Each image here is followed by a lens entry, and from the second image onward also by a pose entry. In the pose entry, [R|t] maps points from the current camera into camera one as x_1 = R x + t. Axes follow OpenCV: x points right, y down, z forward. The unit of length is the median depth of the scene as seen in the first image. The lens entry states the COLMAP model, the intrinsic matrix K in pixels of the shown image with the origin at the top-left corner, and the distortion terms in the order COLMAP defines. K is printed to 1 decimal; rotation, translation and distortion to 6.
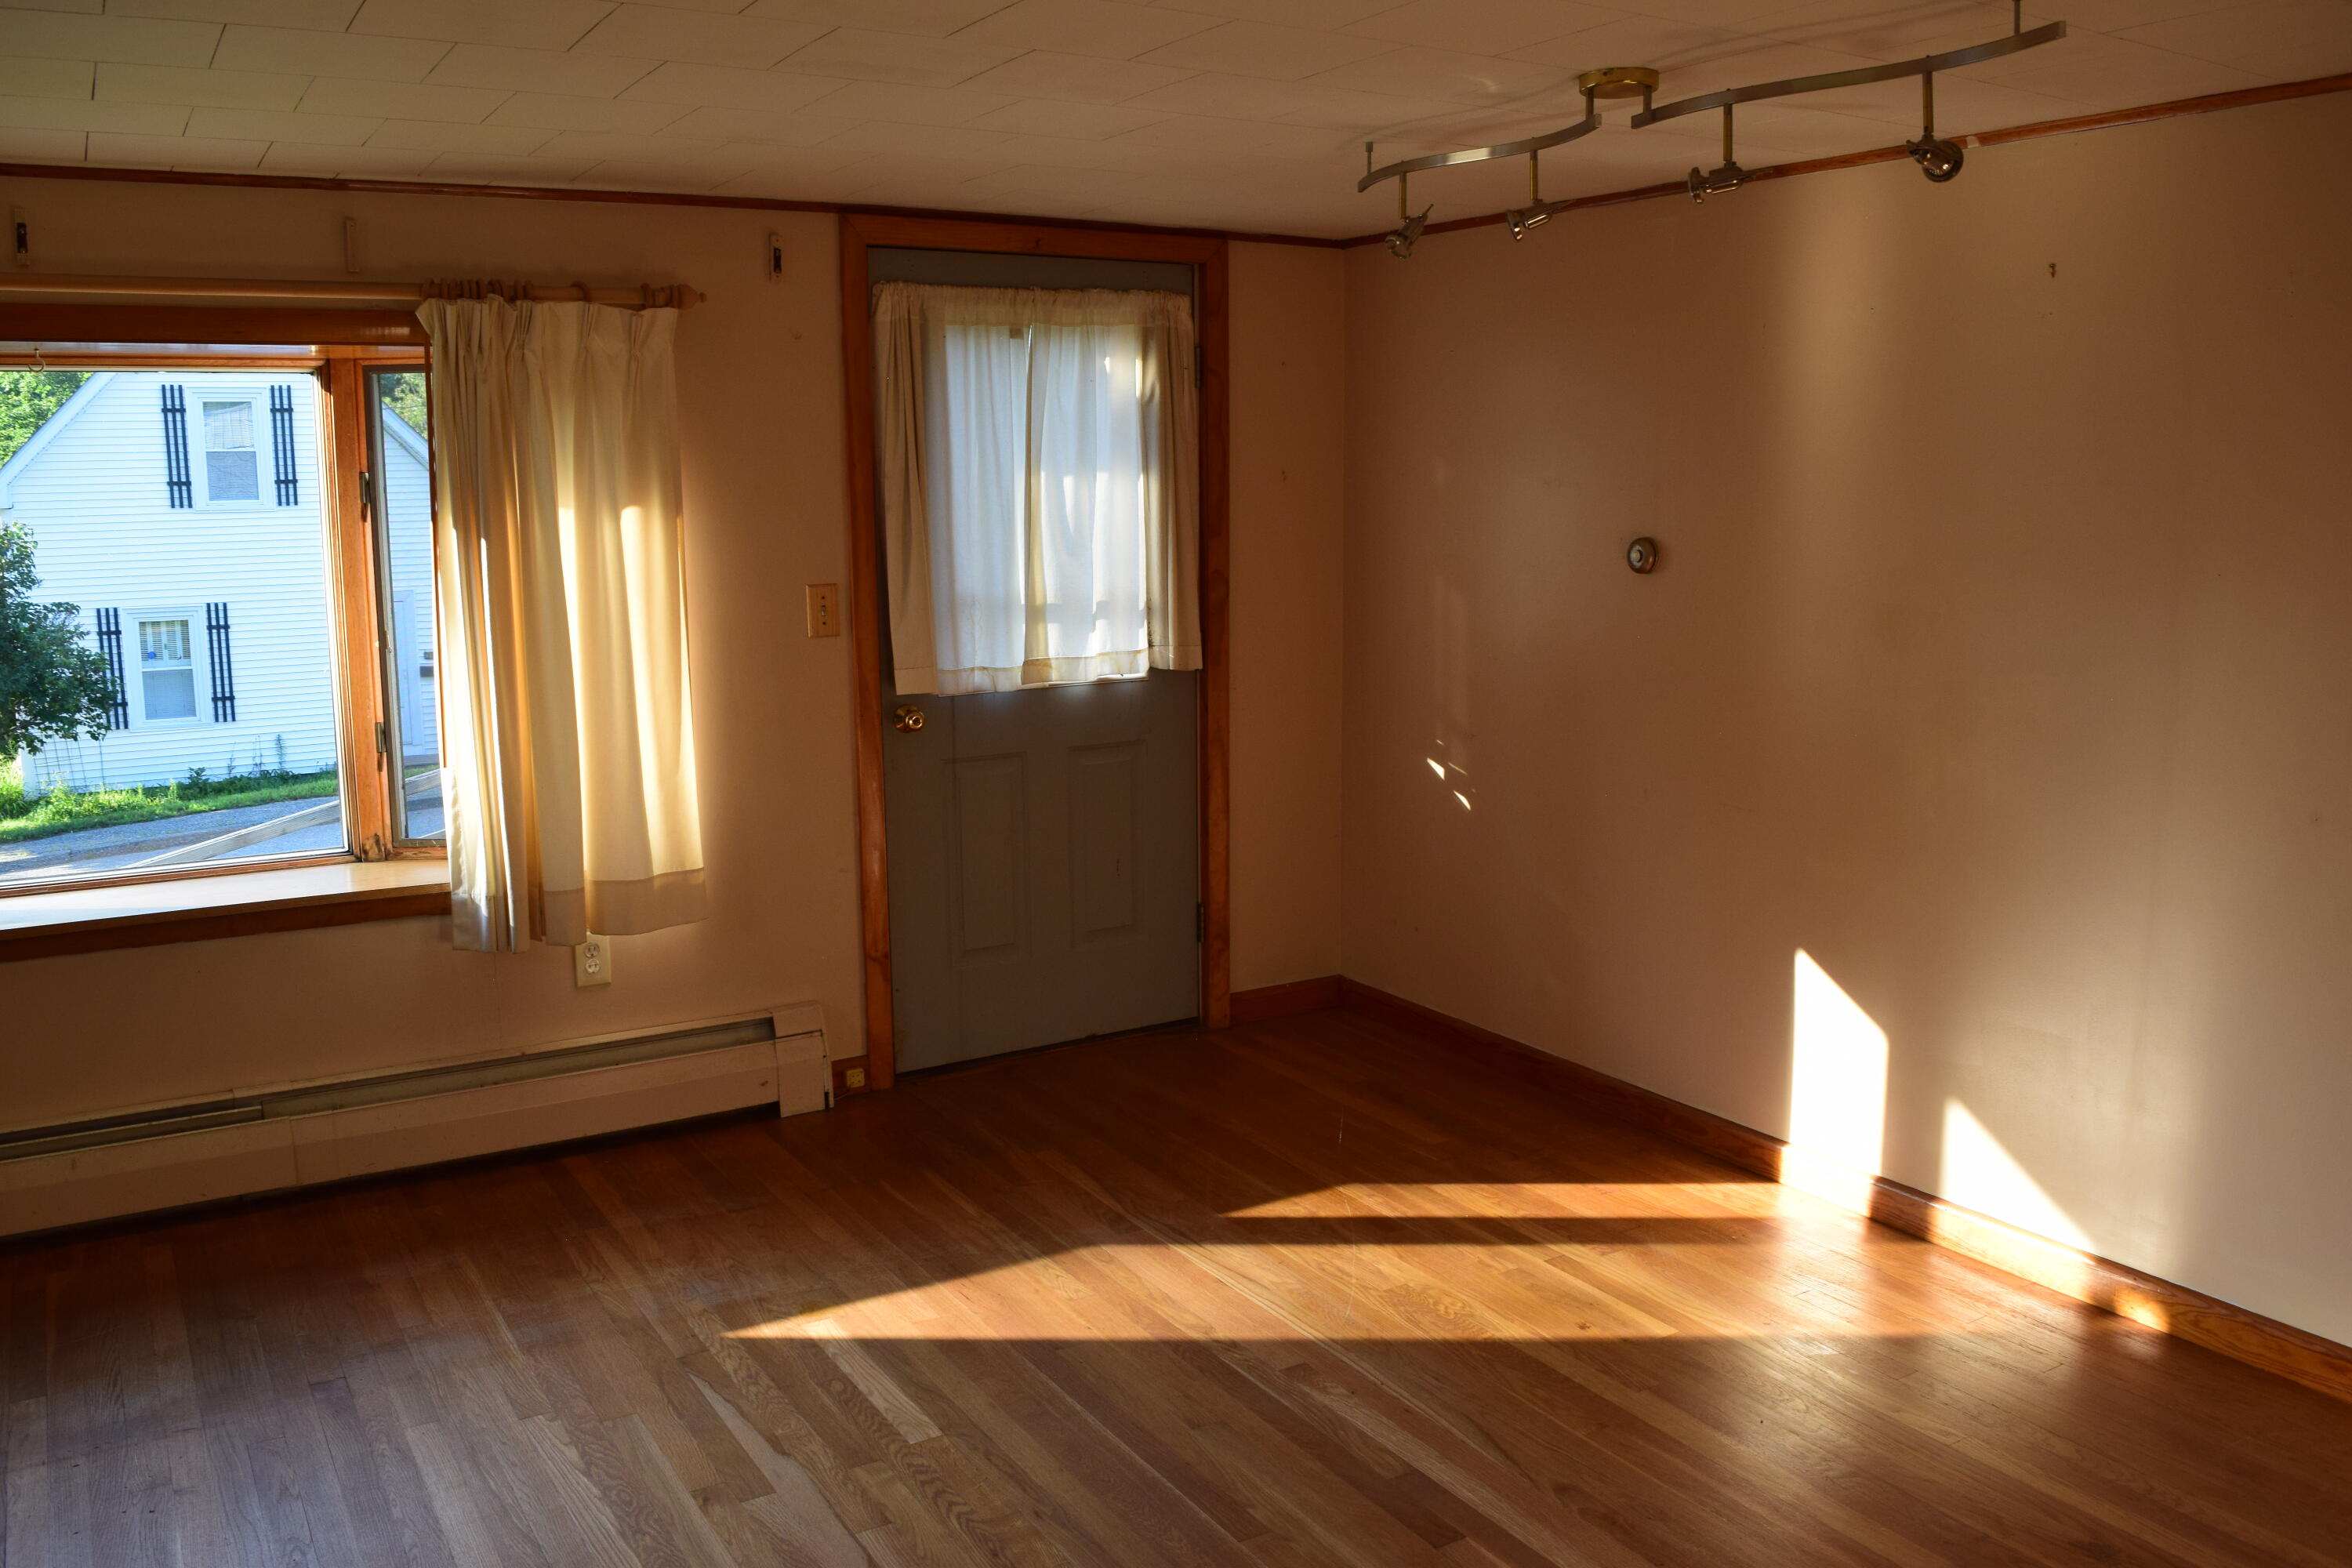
lens RADIAL K [[1842.3, 0, 1163.0], [0, 1842.3, 791.3], [0, 0, 1]] dist [-0.098769, 0.023798]
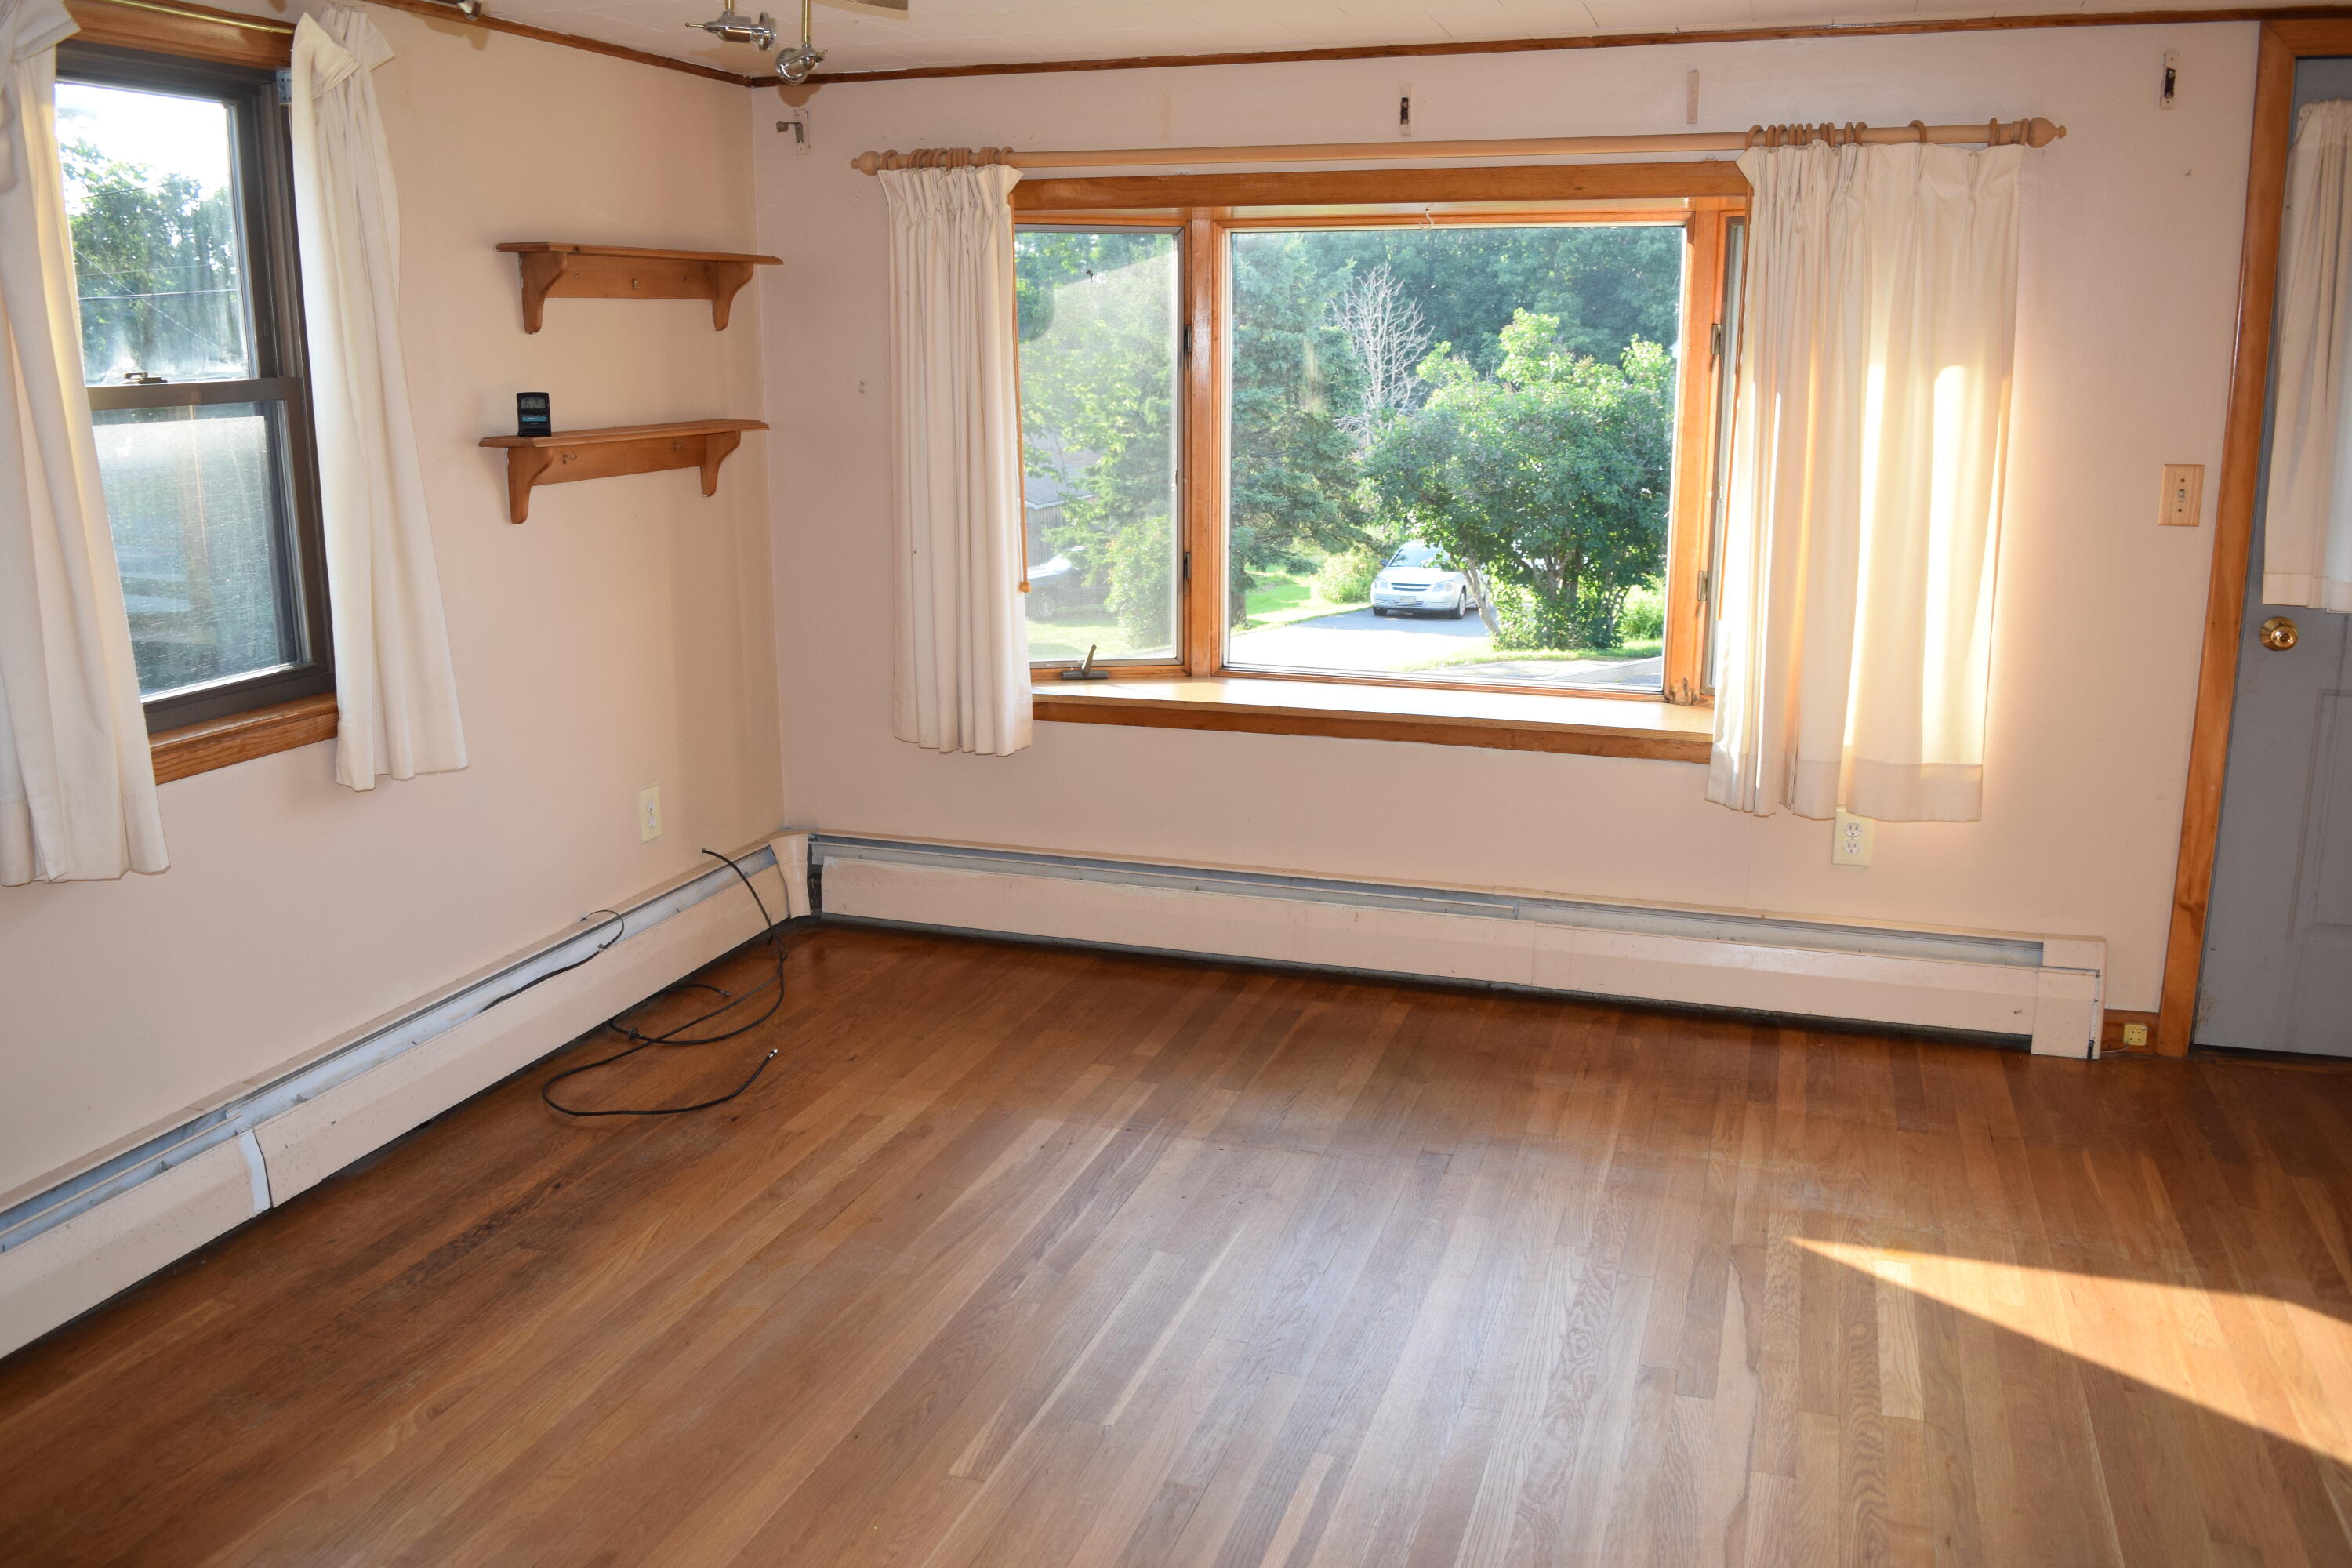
lens RADIAL K [[1842.3, 0, 1165.4], [0, 1842.3, 780.1], [0, 0, 1]] dist [-0.098769, 0.023798]
pose [[0.636042, 0.176205, -0.751267, 0.191002], [-0.127589, 0.984194, 0.122816, -0.010757], [0.761033, 0.017737, 0.648470, 0.113771]]
